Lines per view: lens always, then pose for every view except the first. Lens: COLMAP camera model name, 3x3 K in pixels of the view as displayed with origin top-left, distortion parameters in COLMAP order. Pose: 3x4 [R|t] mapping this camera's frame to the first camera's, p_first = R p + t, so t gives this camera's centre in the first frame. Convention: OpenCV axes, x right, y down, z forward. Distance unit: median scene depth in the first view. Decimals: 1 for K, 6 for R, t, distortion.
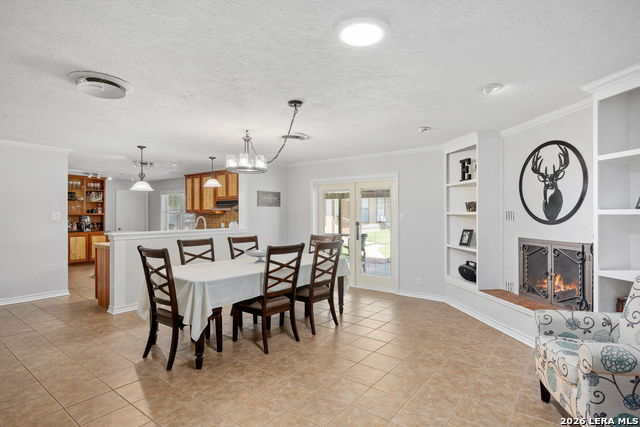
lens RADIAL K [[339.8, 0, 318.8], [0, 339.8, 214.0], [0, 0, 1]] dist [0.001344, 0.003272]
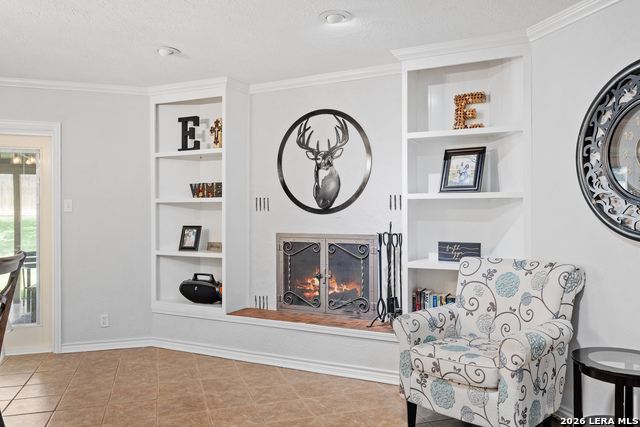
lens RADIAL K [[498.4, 0, 324.6], [0, 498.4, 213.8], [0, 0, 1]] dist [0.001608, 0.000333]
pose [[0.557928, 0.002092, 0.829887, -0.228068], [-0.002413, 0.999997, -0.000898, 0.025093], [-0.829886, -0.001501, 0.557931, 0.274784]]
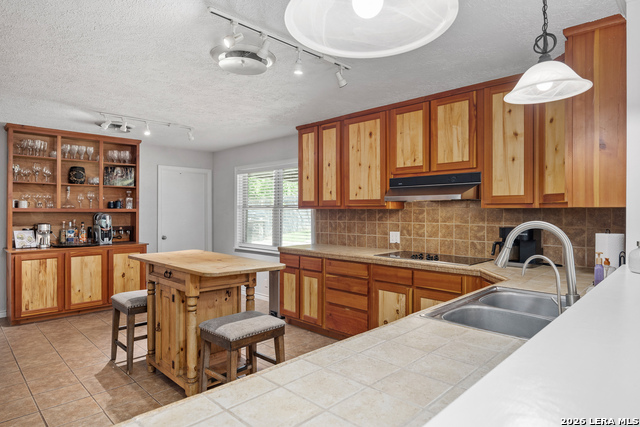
lens RADIAL K [[374.5, 0, 322.7], [0, 374.5, 211.3], [0, 0, 1]] dist [-0.000215, -0.002370]
pose [[0.993321, 0.000983, -0.115383, -0.603204], [-0.000489, 0.999991, 0.004311, -0.001355], [0.115386, -0.004226, 0.993312, 0.988146]]
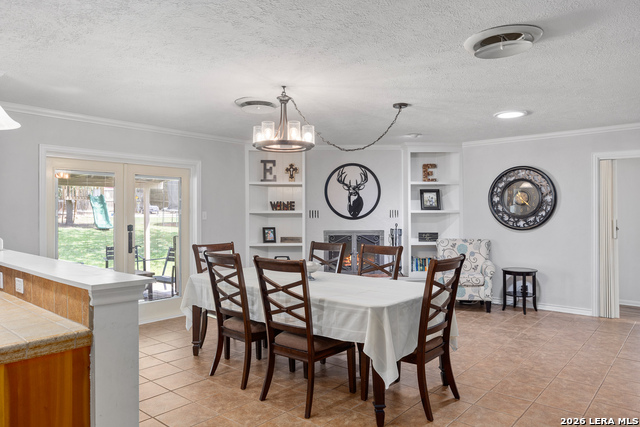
lens RADIAL K [[440.1, 0, 326.6], [0, 440.1, 218.0], [0, 0, 1]] dist [0.004784, 0.003070]
pose [[0.049561, -0.009227, 0.998728, -0.980885], [0.000883, 0.999957, 0.009195, 0.004726], [-0.998771, 0.000426, 0.049567, 0.810968]]
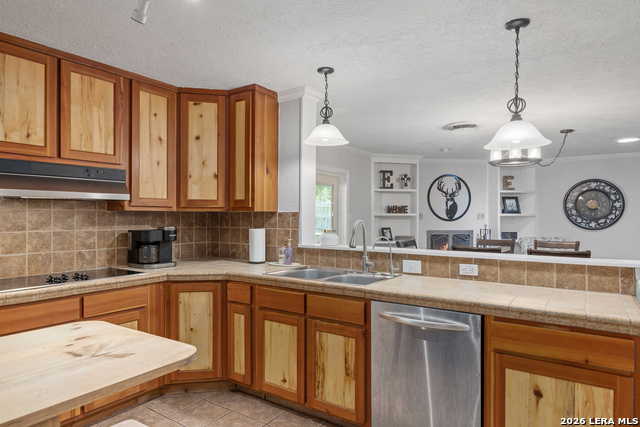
lens RADIAL K [[394.0, 0, 320.0], [0, 394.0, 216.7], [0, 0, 1]] dist [-0.003579, 0.002202]
pose [[-0.054524, -0.001953, 0.998511, -1.055747], [-0.002790, 0.999994, 0.001803, 0.003783], [-0.998509, -0.002687, -0.054529, 1.417517]]
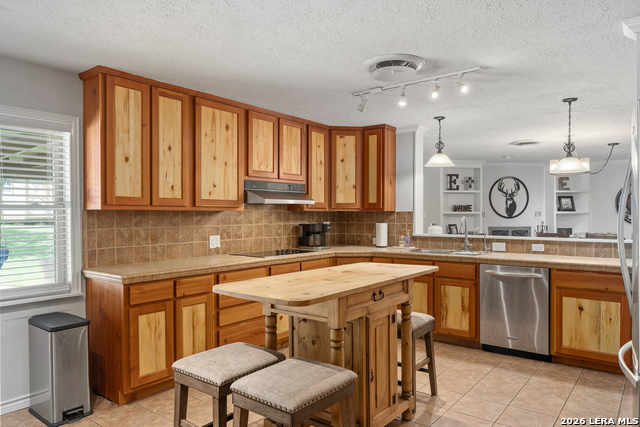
lens RADIAL K [[440.1, 0, 318.9], [0, 440.1, 217.7], [0, 0, 1]] dist [0.004784, 0.003070]
pose [[0.005713, -0.007311, 0.999957, -1.495456], [0.000790, 0.999973, 0.007306, 0.004845], [-0.999983, 0.000749, 0.005719, 1.659526]]
